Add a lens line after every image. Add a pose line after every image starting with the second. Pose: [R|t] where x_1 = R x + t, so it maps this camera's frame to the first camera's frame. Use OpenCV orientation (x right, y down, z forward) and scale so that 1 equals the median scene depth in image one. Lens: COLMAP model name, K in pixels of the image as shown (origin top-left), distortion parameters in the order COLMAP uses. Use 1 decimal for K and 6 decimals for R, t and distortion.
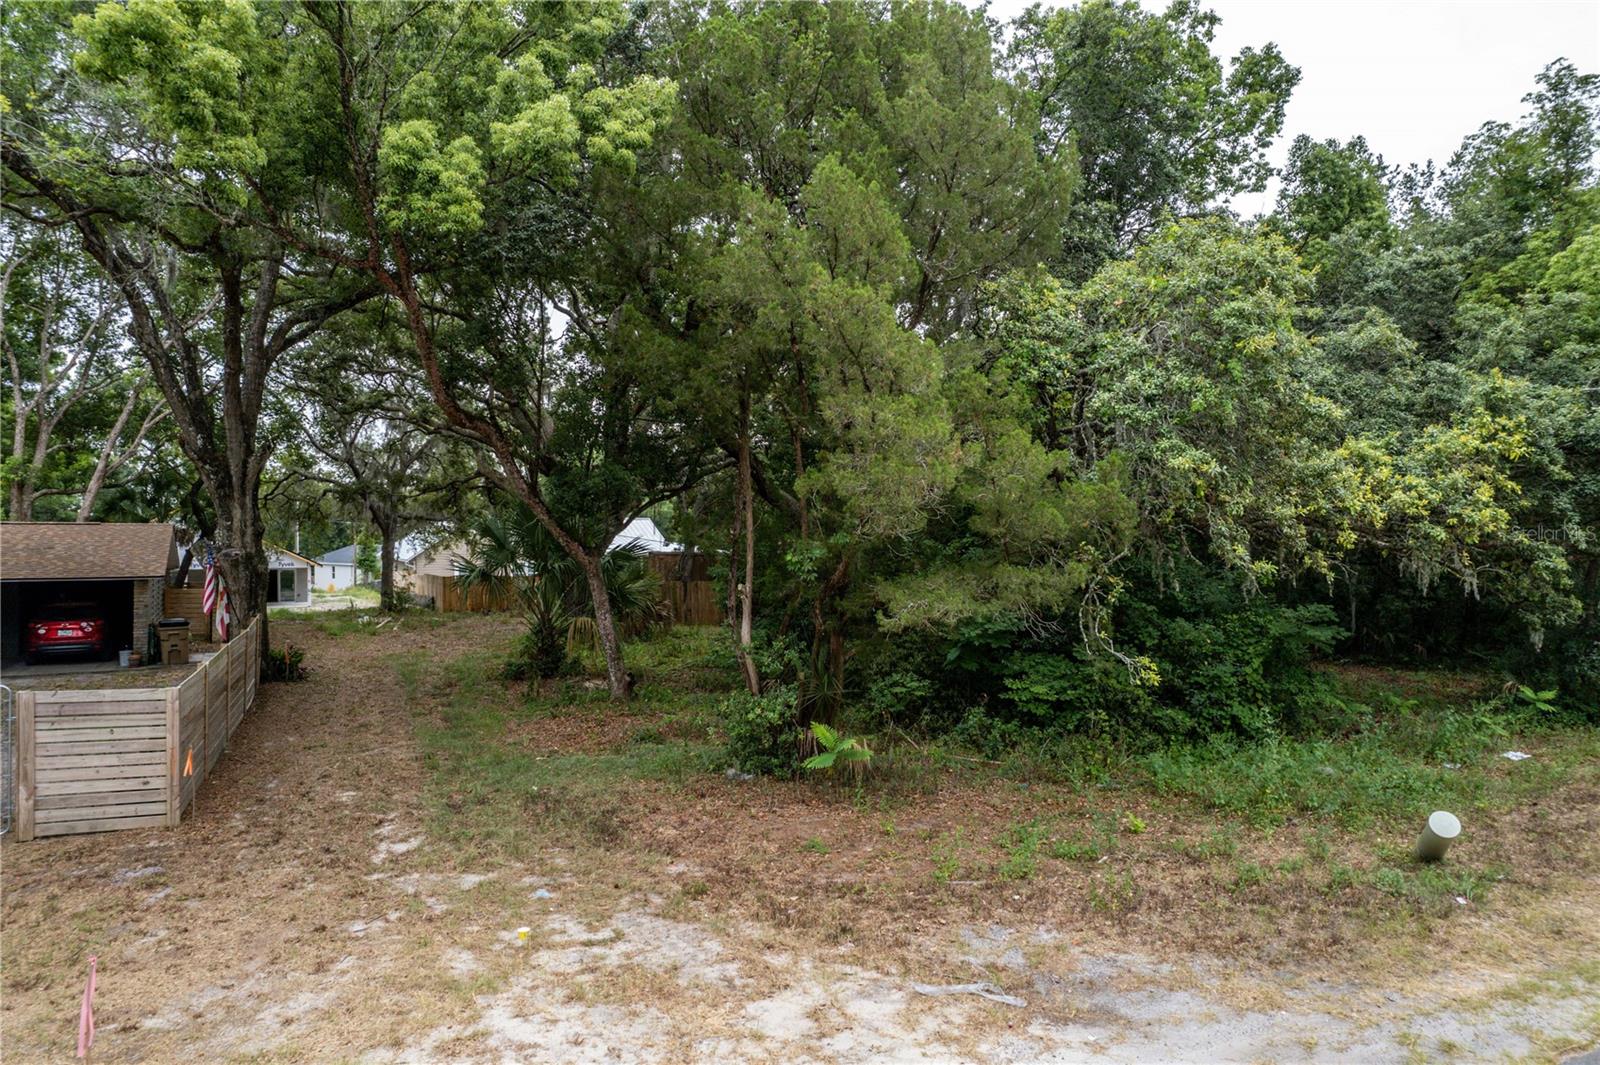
lens RADIAL K [[1021.4, 0, 789.7], [0, 1021.4, 533.3], [0, 0, 1]] dist [-0.071831, 0.067243]
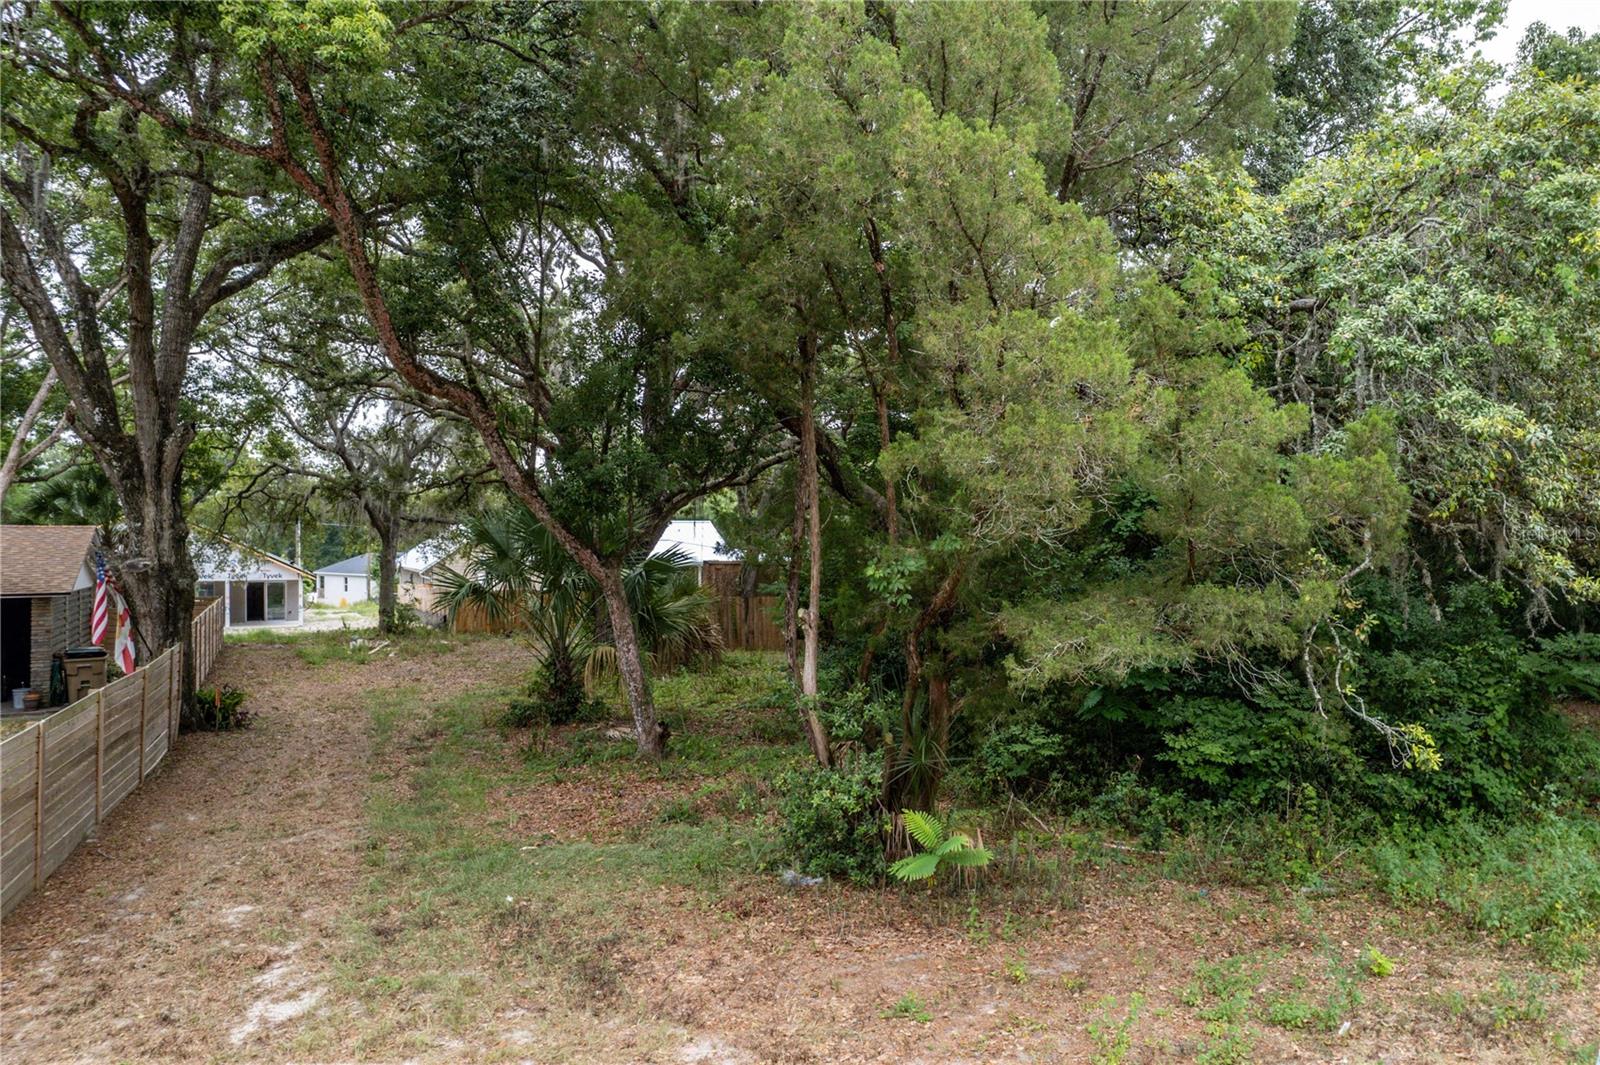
lens RADIAL K [[1021.4, 0, 887.7], [0, 1021.4, 547.5], [0, 0, 1]] dist [-0.071831, 0.067243]
pose [[0.999932, -0.000325, 0.011665, 0.002819], [0.000241, 0.999974, 0.007199, 0.002575], [-0.011667, -0.007195, 0.999906, 0.297212]]
